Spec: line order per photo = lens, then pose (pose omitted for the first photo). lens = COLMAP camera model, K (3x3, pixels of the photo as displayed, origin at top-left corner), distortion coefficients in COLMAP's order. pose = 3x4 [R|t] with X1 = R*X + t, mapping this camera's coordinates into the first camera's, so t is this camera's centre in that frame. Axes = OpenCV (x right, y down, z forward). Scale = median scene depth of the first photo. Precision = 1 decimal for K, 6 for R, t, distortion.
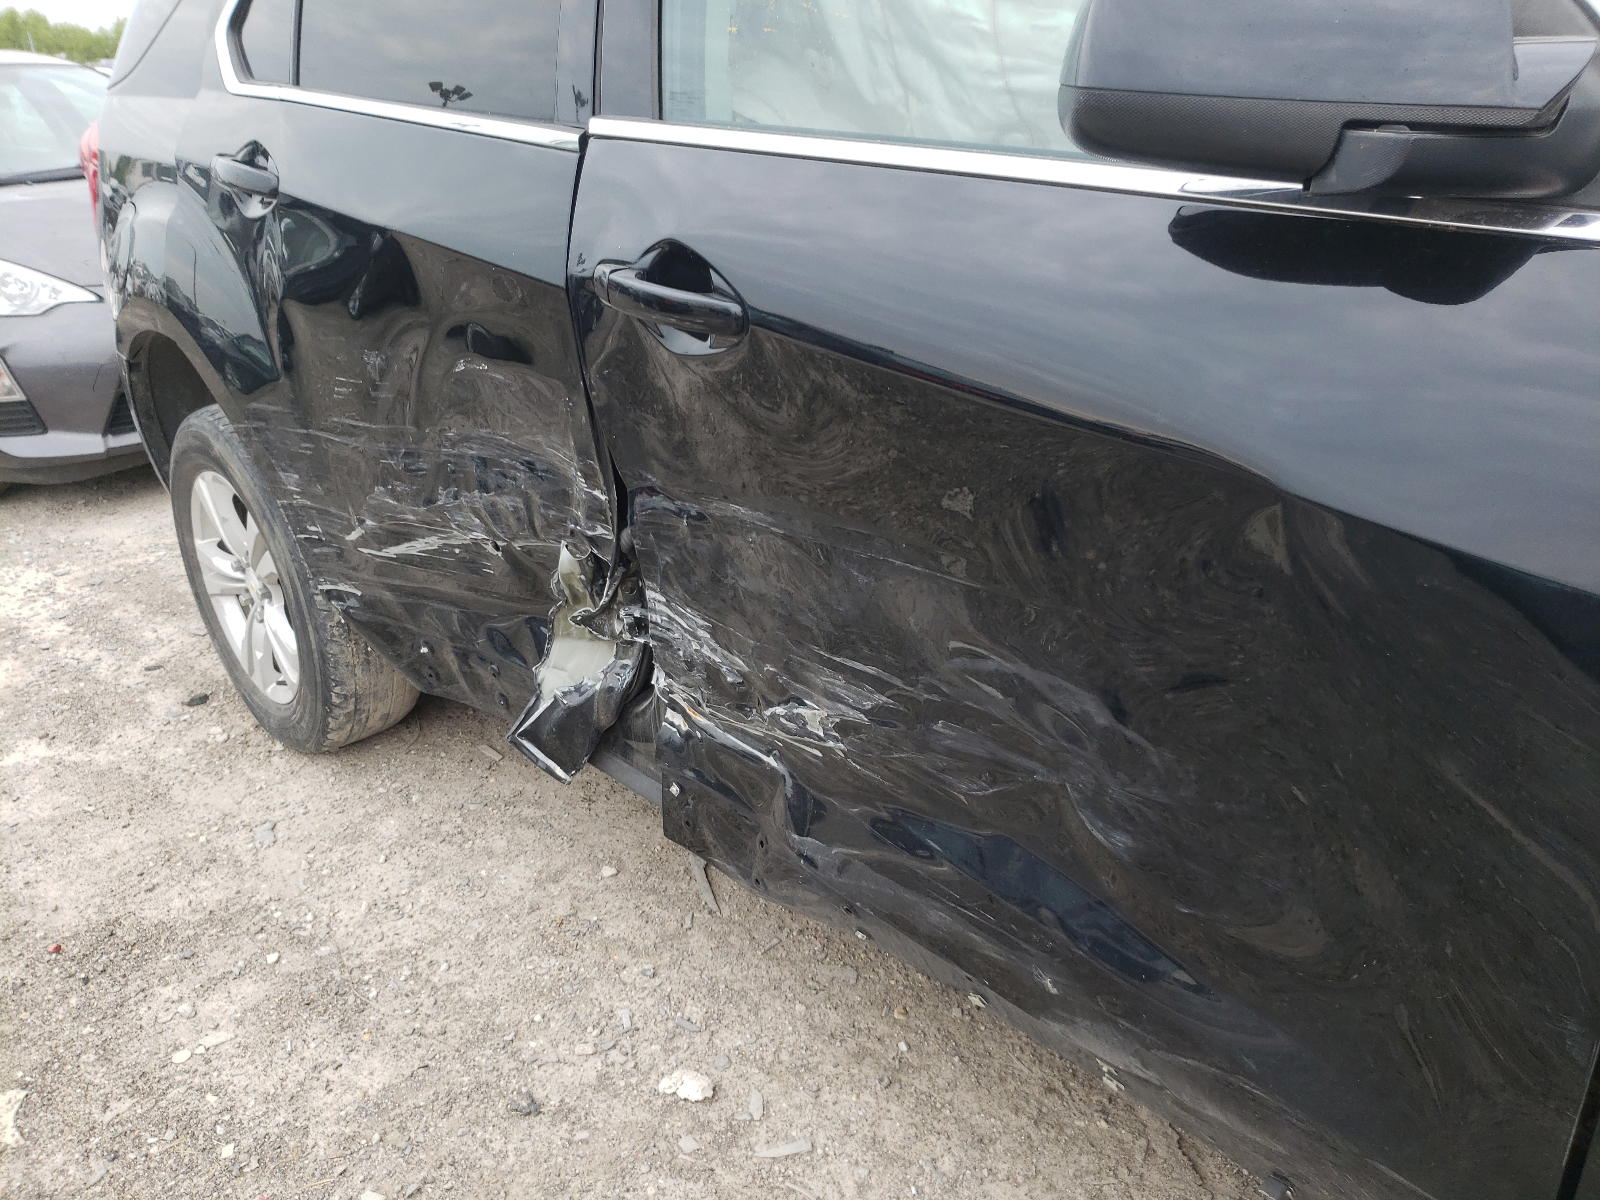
lens RADIAL K [[1208.3, 0, 794.2], [0, 1208.3, 553.4], [0, 0, 1]] dist [0.005074, 0.012396]
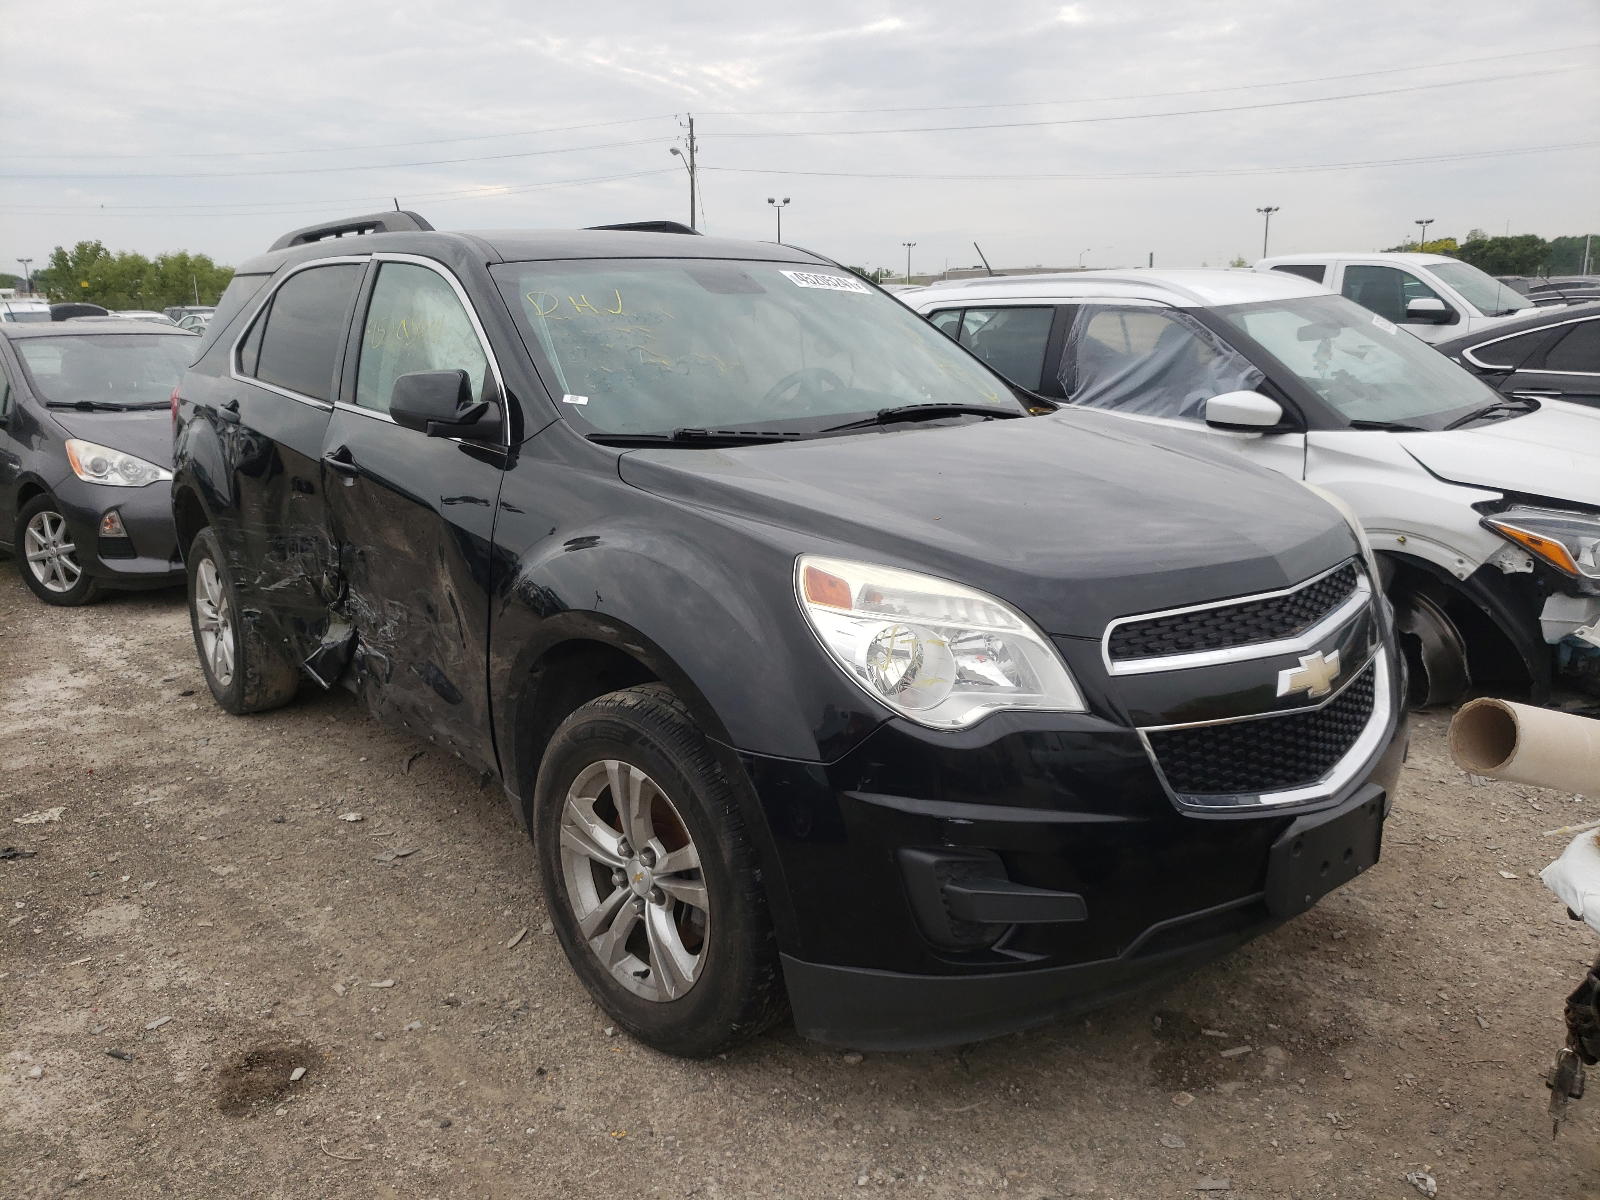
lens RADIAL K [[1208.3, 0, 794.2], [0, 1208.3, 553.4], [0, 0, 1]] dist [0.005074, 0.012396]
pose [[0.996415, 0.044654, -0.071860, 0.613034], [-0.057528, 0.980393, -0.188470, 0.241623], [0.062035, 0.191928, 0.979446, -0.868750]]
